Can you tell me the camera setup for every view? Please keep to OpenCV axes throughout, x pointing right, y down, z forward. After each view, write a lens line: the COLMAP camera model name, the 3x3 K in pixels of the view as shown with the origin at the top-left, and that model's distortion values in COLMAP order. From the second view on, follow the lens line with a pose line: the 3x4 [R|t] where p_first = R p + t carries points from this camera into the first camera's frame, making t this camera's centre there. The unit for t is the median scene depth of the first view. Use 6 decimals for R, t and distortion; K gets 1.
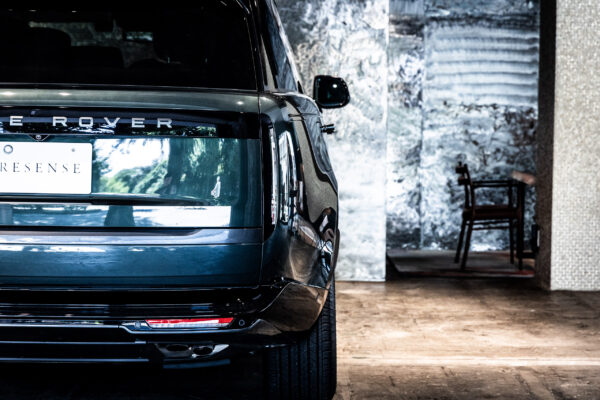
lens RADIAL K [[1456.1, 0, 300.0], [0, 1456.1, 200.0], [0, 0, 1]] dist [0.089218, -0.369846]
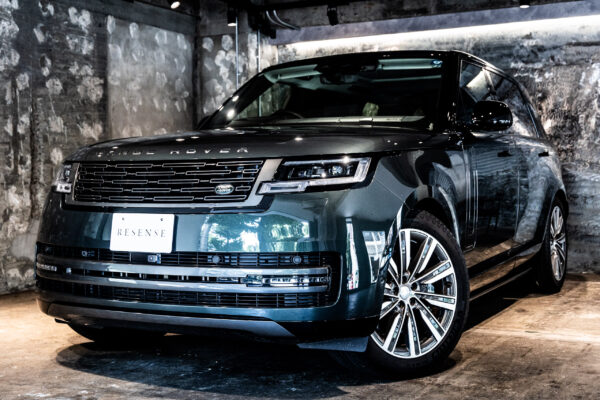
lens RADIAL K [[832.9, 0, 300.0], [0, 832.9, 200.0], [0, 0, 1]] dist [0.012670, -0.146247]
pose [[0.882654, -0.006389, -0.469980, 0.136086], [-0.009462, 0.999463, -0.031358, 0.012573], [0.469928, 0.032125, 0.882120, 0.184070]]
